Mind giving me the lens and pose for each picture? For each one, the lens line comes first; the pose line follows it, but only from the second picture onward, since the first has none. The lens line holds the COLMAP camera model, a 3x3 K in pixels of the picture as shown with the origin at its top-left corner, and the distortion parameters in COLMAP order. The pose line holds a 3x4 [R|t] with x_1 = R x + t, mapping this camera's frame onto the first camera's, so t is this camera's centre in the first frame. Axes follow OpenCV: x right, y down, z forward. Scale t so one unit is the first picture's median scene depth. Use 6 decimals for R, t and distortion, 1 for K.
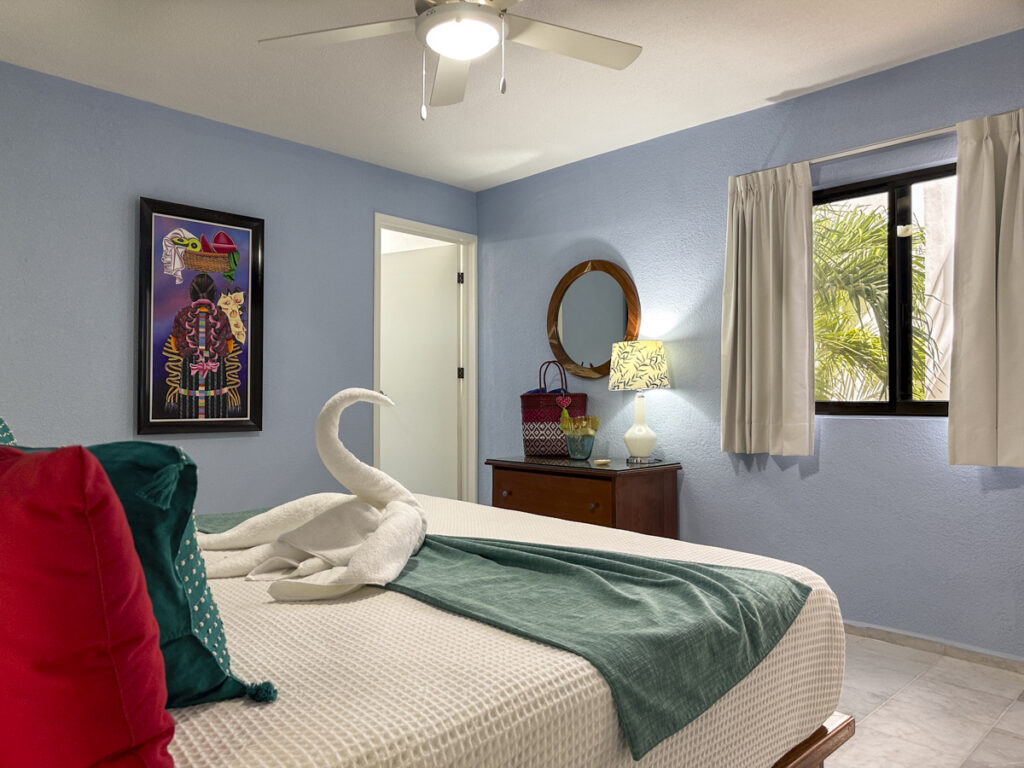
lens RADIAL K [[746.1, 0, 512.0], [0, 746.1, 384.0], [0, 0, 1]] dist [-0.010463, -0.001263]
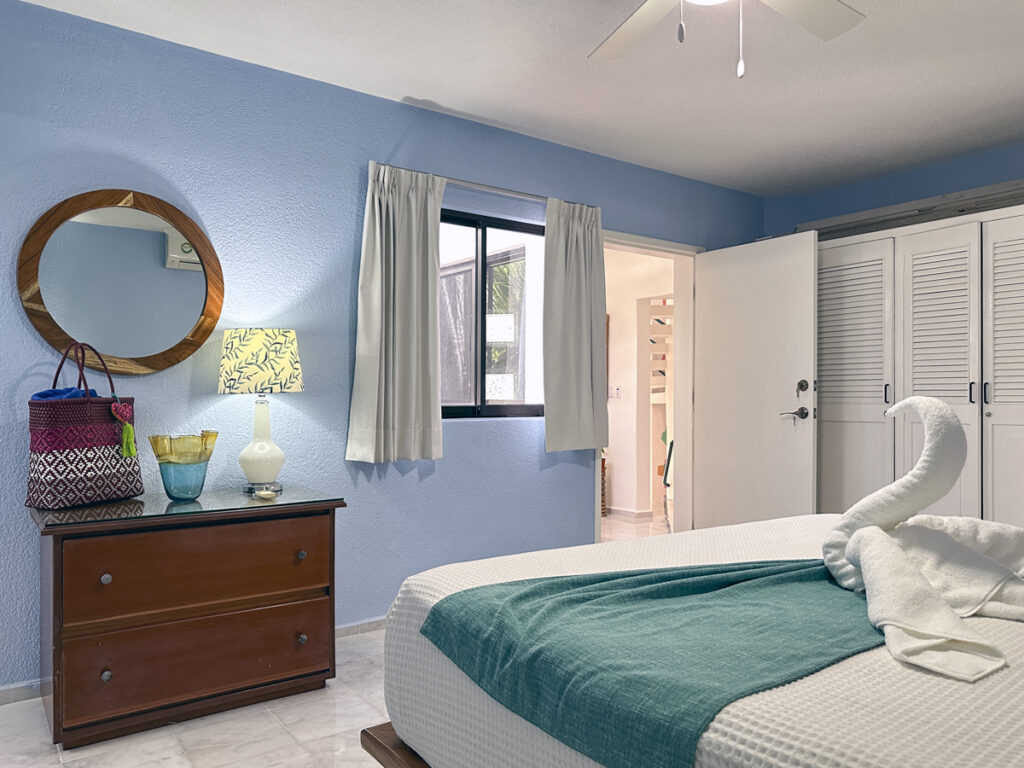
lens RADIAL K [[726.6, 0, 525.1], [0, 726.6, 402.8], [0, 0, 1]] dist [-0.007882, -0.005956]
pose [[0.121422, -0.005314, 0.992587, -0.575538], [-0.015760, 0.999849, 0.007280, 0.008249], [-0.992476, -0.016527, 0.121320, 0.711631]]
